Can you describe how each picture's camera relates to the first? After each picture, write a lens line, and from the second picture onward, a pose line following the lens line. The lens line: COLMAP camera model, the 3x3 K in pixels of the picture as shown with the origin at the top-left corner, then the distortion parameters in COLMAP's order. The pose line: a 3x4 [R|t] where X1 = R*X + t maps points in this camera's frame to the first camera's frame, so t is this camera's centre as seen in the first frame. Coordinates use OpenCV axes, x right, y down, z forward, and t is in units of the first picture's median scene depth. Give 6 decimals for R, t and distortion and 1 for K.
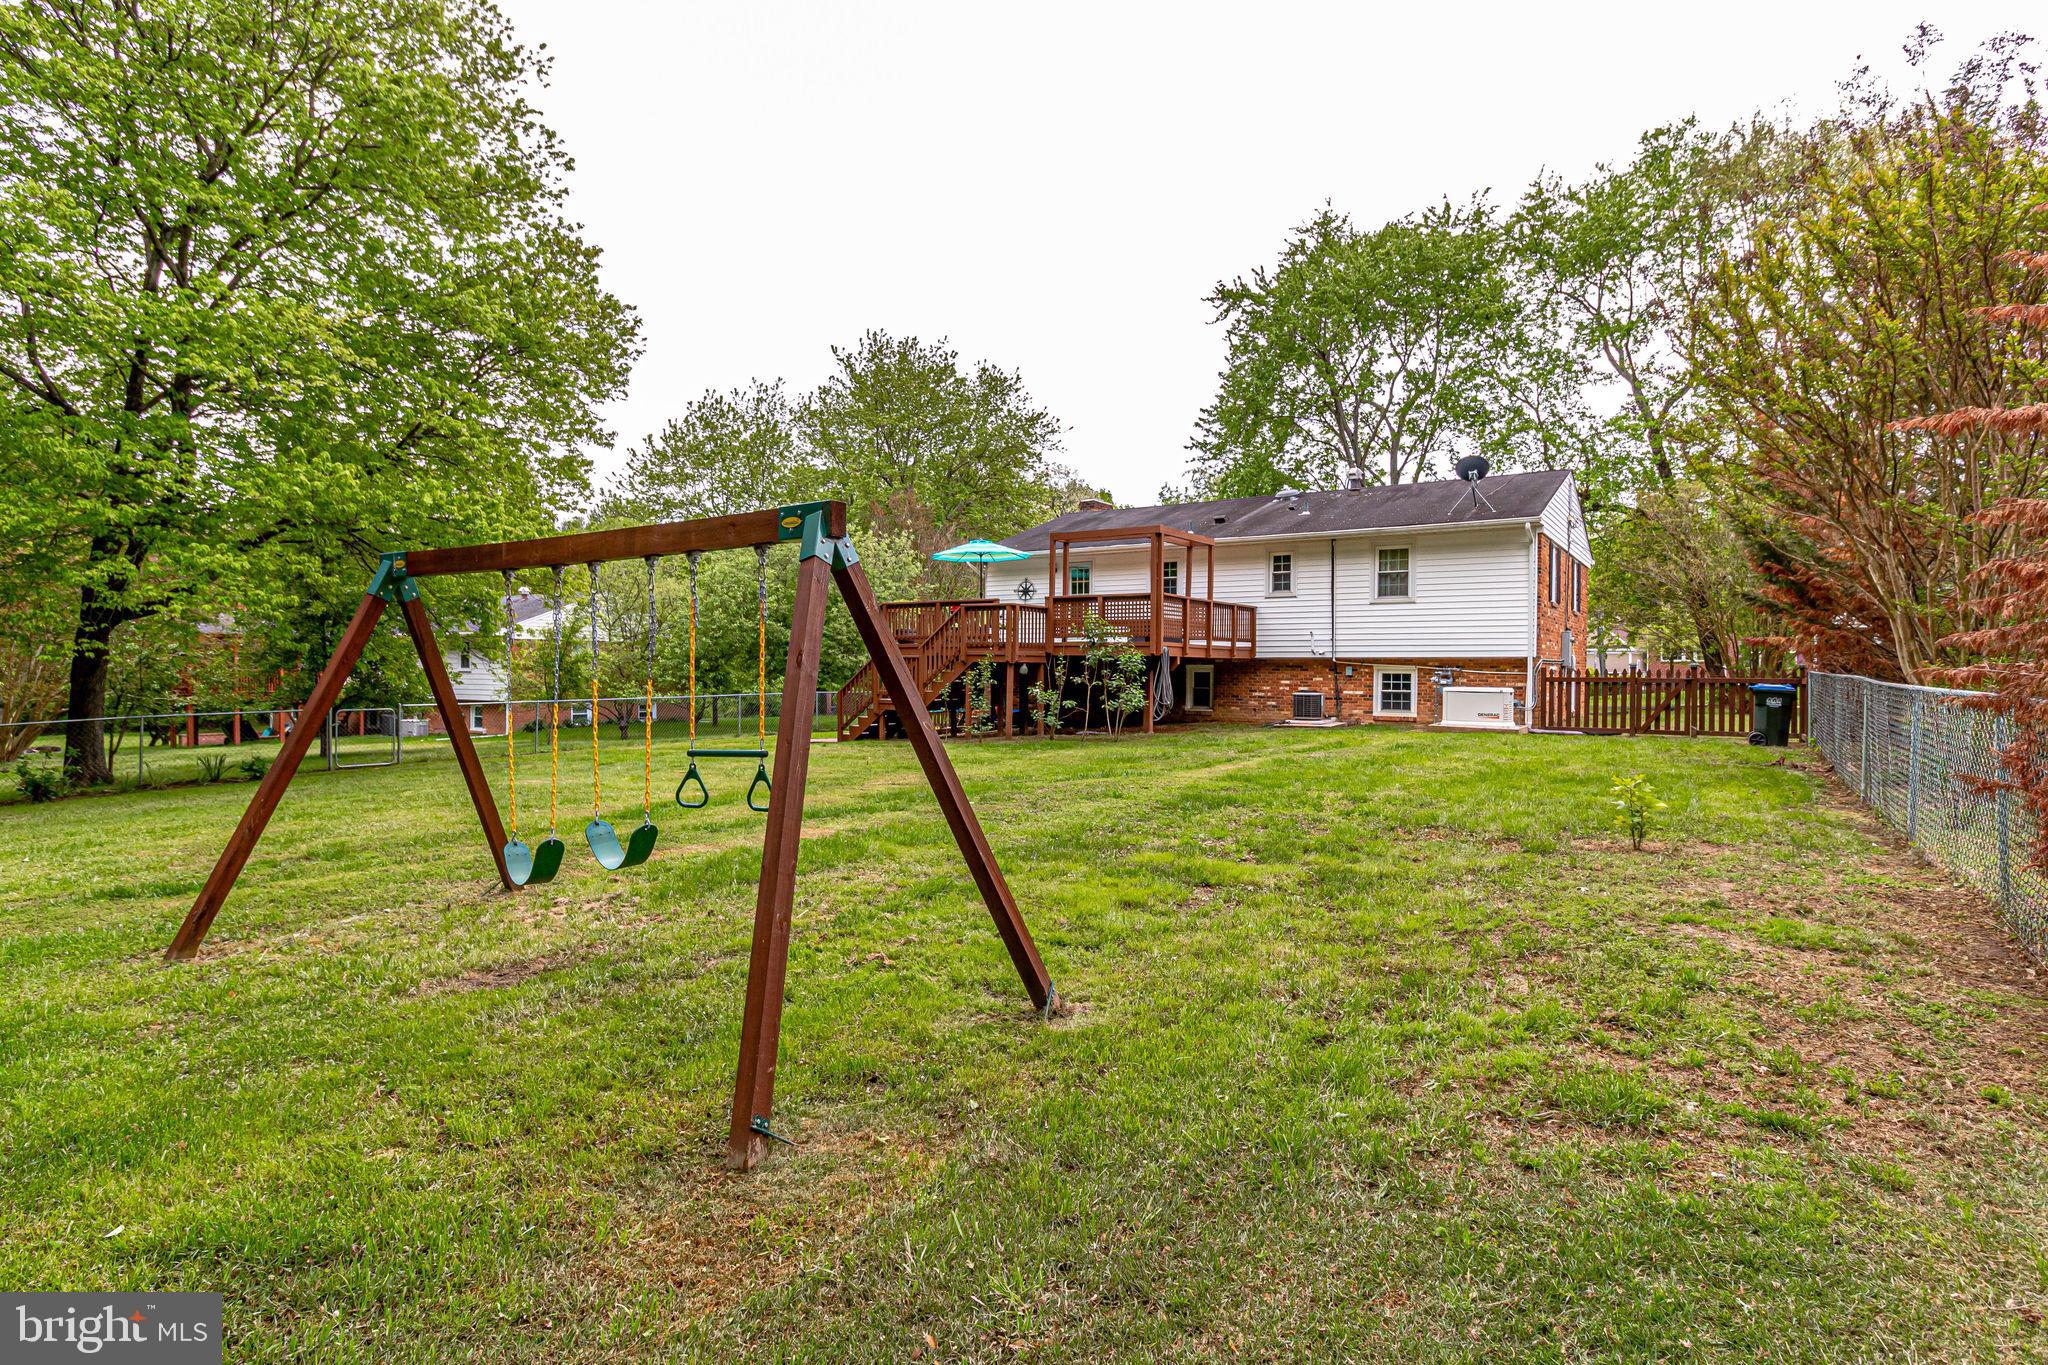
lens RADIAL K [[1124.4, 0, 1024.0], [0, 1124.4, 682.5], [0, 0, 1]] dist [0.000341, -0.000501]
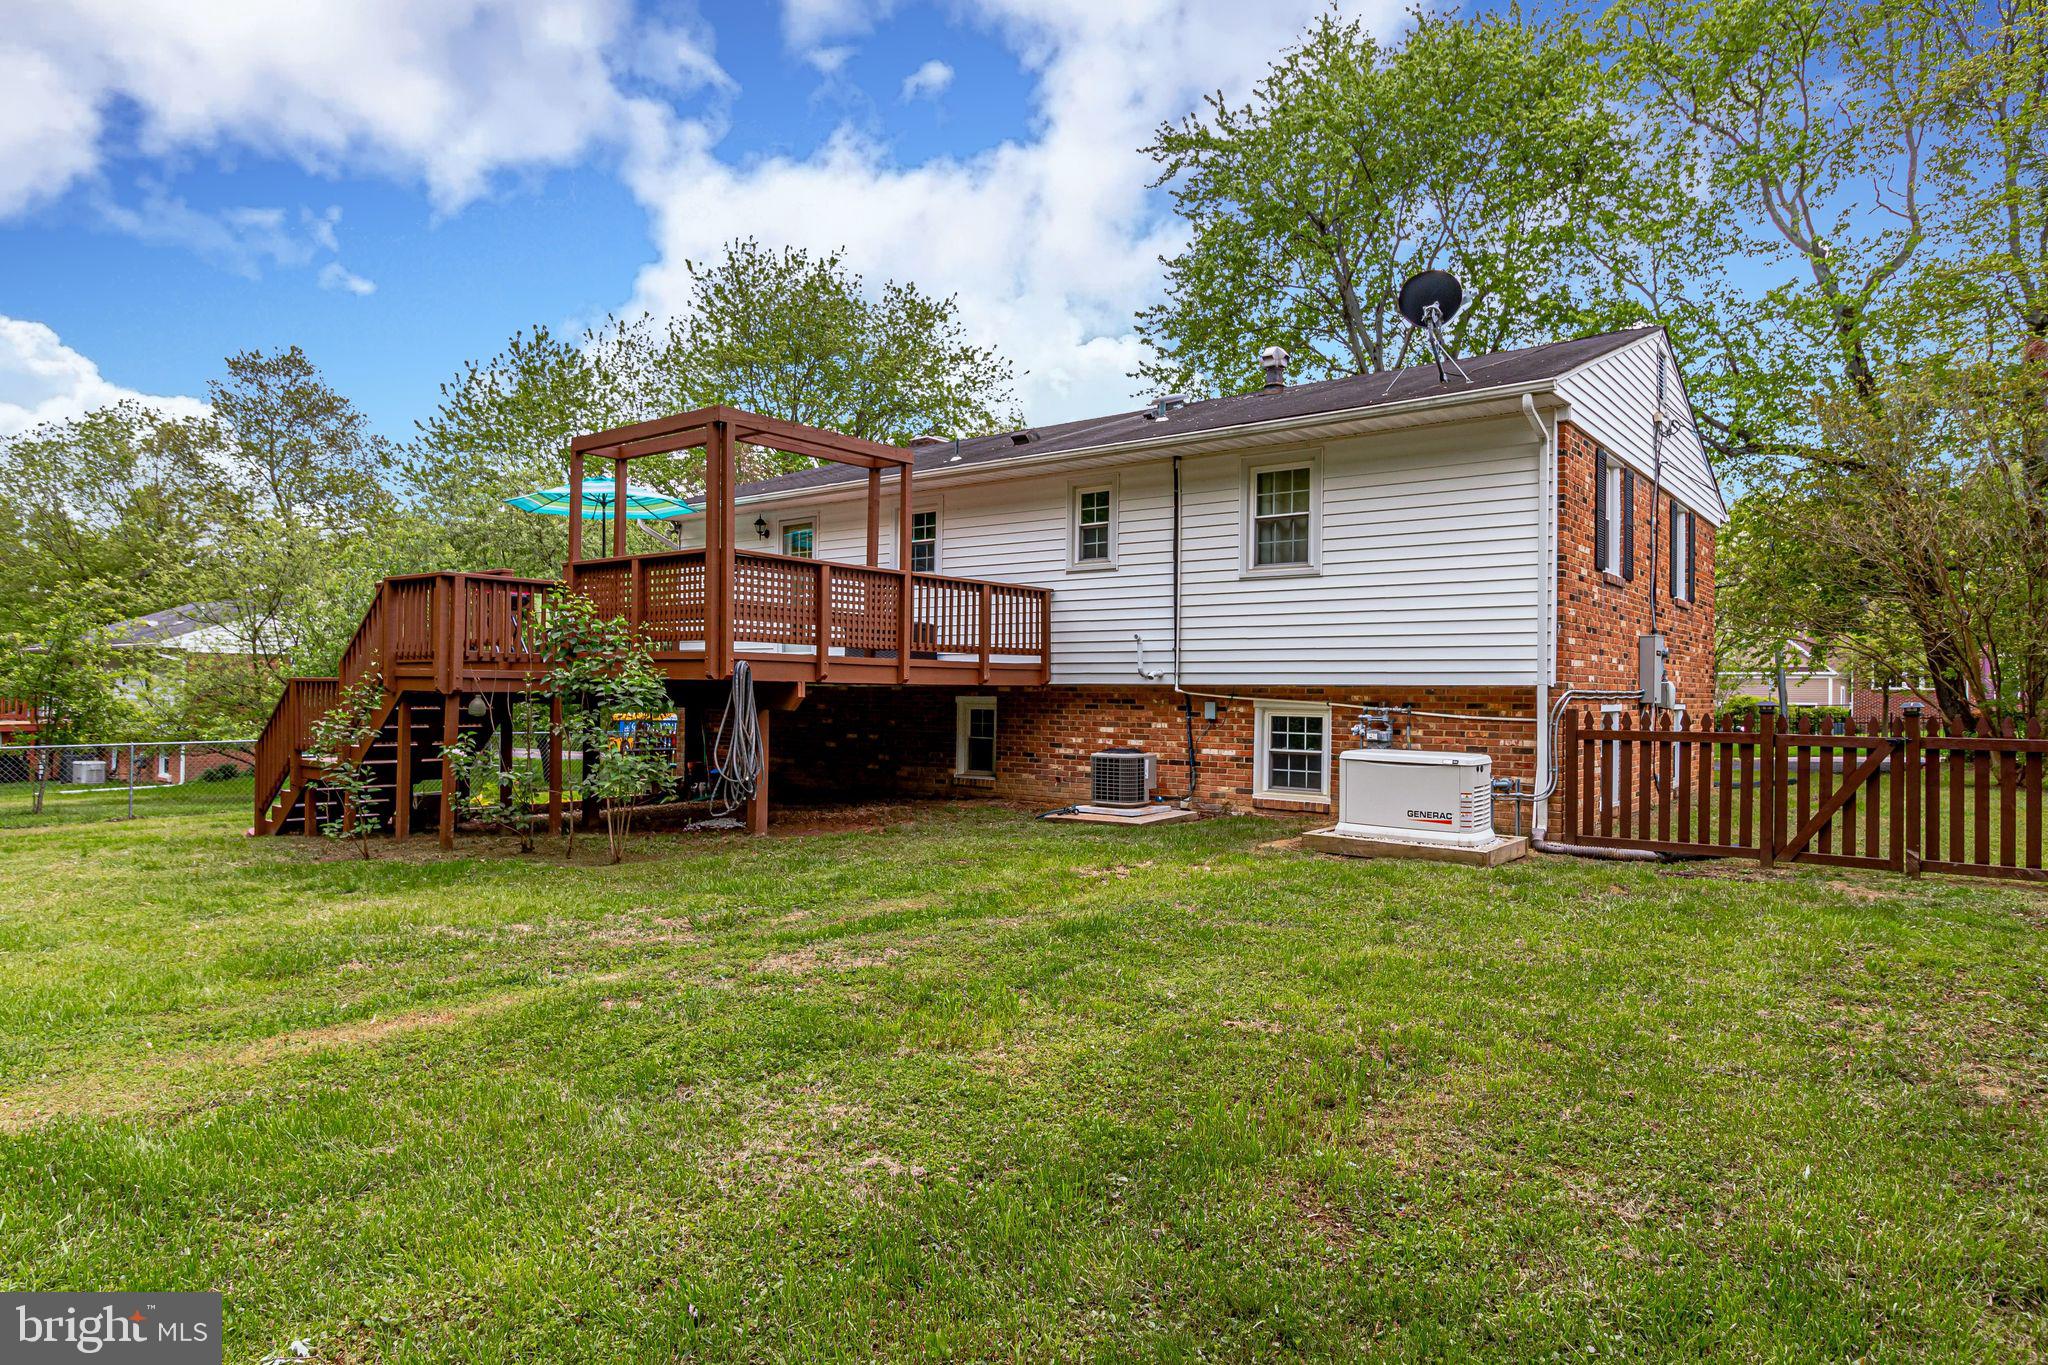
lens RADIAL K [[1250.0, 0, 1014.2], [0, 1250.0, 679.4], [0, 0, 1]] dist [-0.004106, 0.000545]
pose [[0.995721, 0.004165, -0.092315, 0.250543], [-0.006286, 0.999722, -0.022705, -0.010961], [0.092194, 0.023188, 0.995471, 0.414418]]
